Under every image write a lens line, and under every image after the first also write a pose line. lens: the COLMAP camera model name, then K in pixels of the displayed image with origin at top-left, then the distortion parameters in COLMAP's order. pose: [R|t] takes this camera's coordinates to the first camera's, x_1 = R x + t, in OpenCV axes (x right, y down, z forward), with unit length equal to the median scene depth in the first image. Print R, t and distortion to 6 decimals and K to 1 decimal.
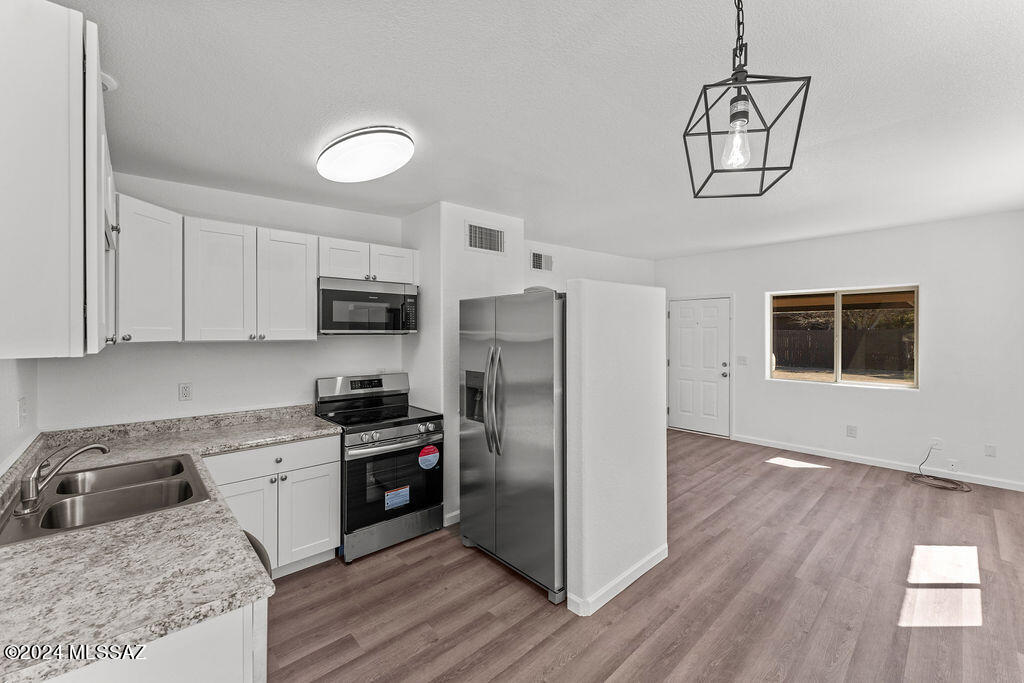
lens RADIAL K [[415.7, 0, 511.8], [0, 415.7, 337.2], [0, 0, 1]] dist [-0.000444, 0.000144]
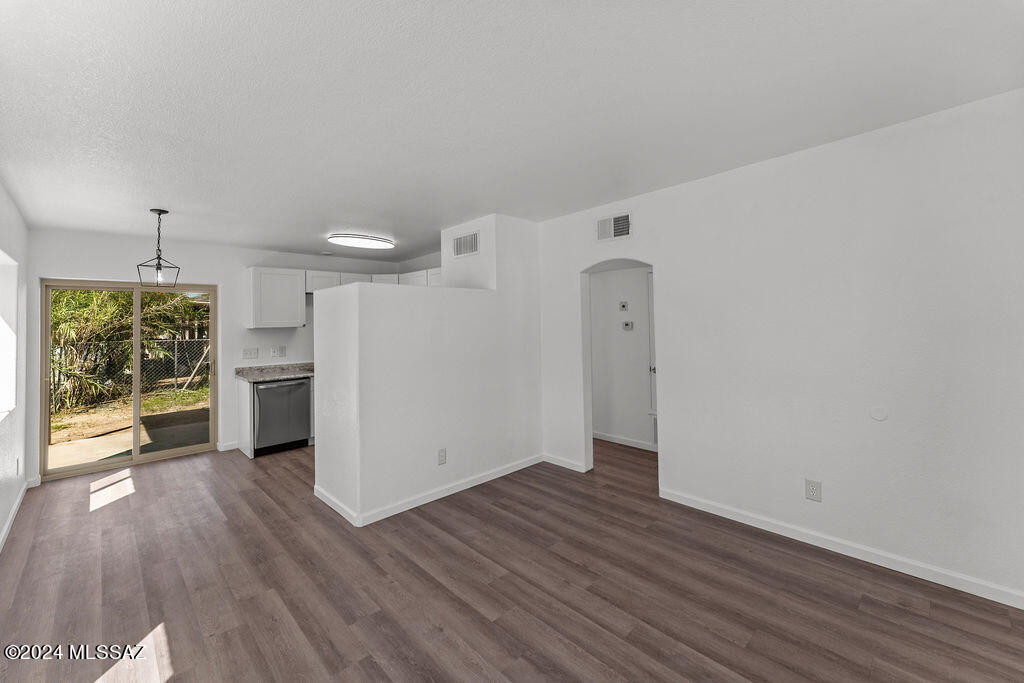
lens RADIAL K [[415.7, 0, 506.3], [0, 415.7, 318.6], [0, 0, 1]] dist [-0.000444, 0.000144]
pose [[0.025075, -0.001235, -0.999685, 1.566856], [0.006663, 0.999977, -0.001068, -0.022056], [0.999663, -0.006634, 0.025082, 1.449673]]
